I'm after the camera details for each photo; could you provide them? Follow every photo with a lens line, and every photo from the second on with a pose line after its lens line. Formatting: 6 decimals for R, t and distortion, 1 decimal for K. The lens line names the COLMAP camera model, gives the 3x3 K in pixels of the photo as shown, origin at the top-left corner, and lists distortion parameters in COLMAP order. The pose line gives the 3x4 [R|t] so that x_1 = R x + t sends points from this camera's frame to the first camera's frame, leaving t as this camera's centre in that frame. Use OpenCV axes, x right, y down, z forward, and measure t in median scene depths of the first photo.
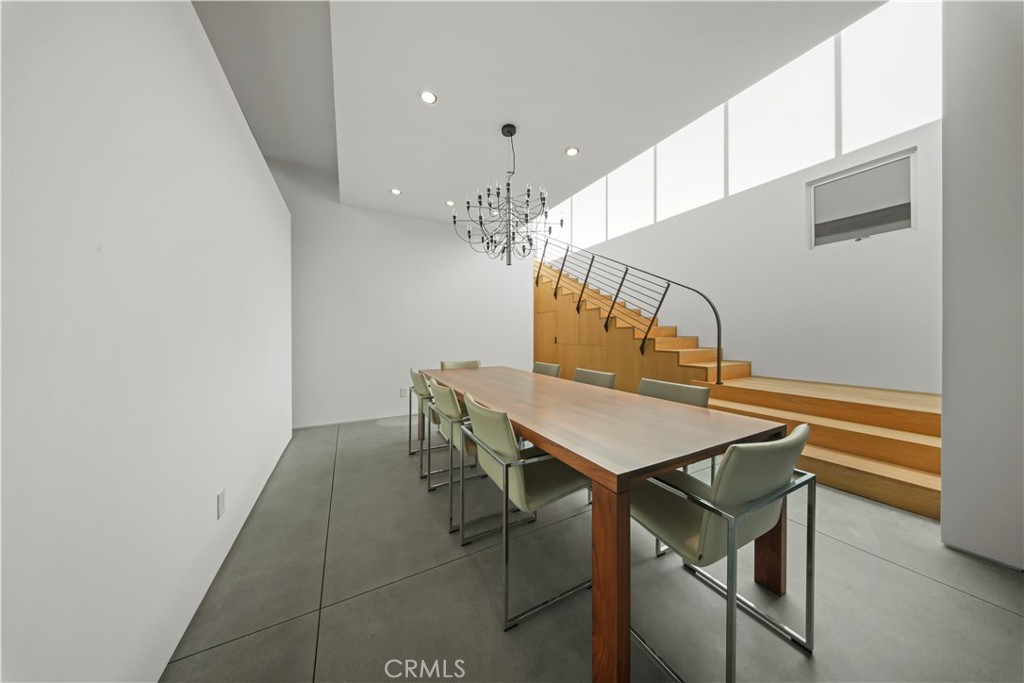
lens RADIAL K [[302.2, 0, 510.6], [0, 302.2, 337.9], [0, 0, 1]] dist [-0.009535, 0.000021]
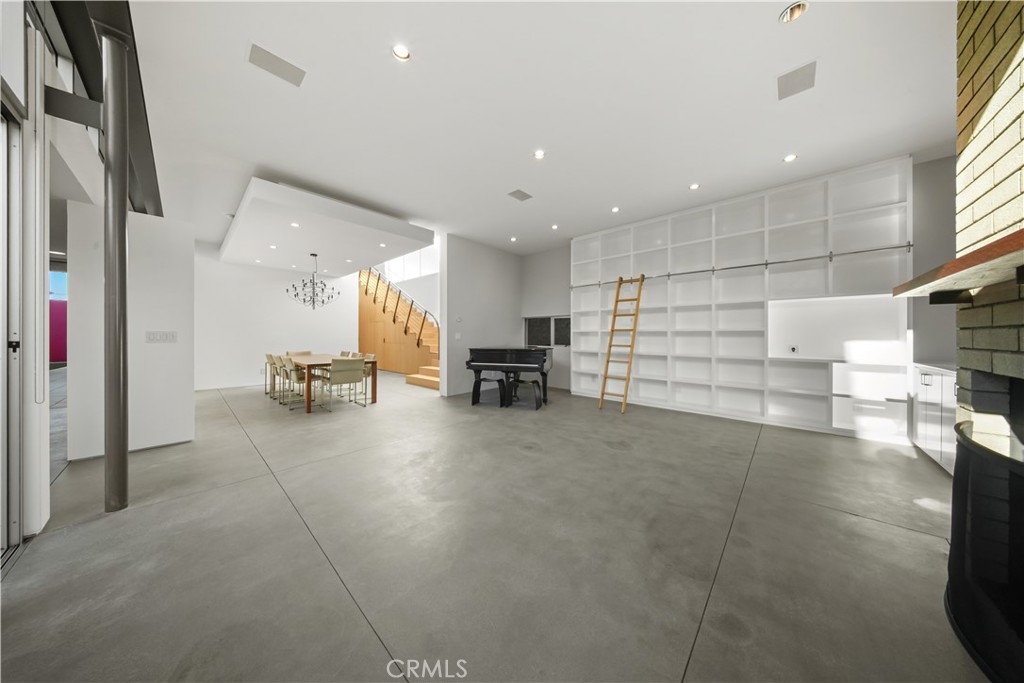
lens RADIAL K [[302.2, 0, 513.8], [0, 302.2, 339.2], [0, 0, 1]] dist [-0.009535, 0.000021]
pose [[0.940679, 0.006934, 0.339227, 0.511629], [-0.007108, 0.999974, -0.000729, -0.004381], [-0.339223, -0.001725, 0.940704, -1.360165]]
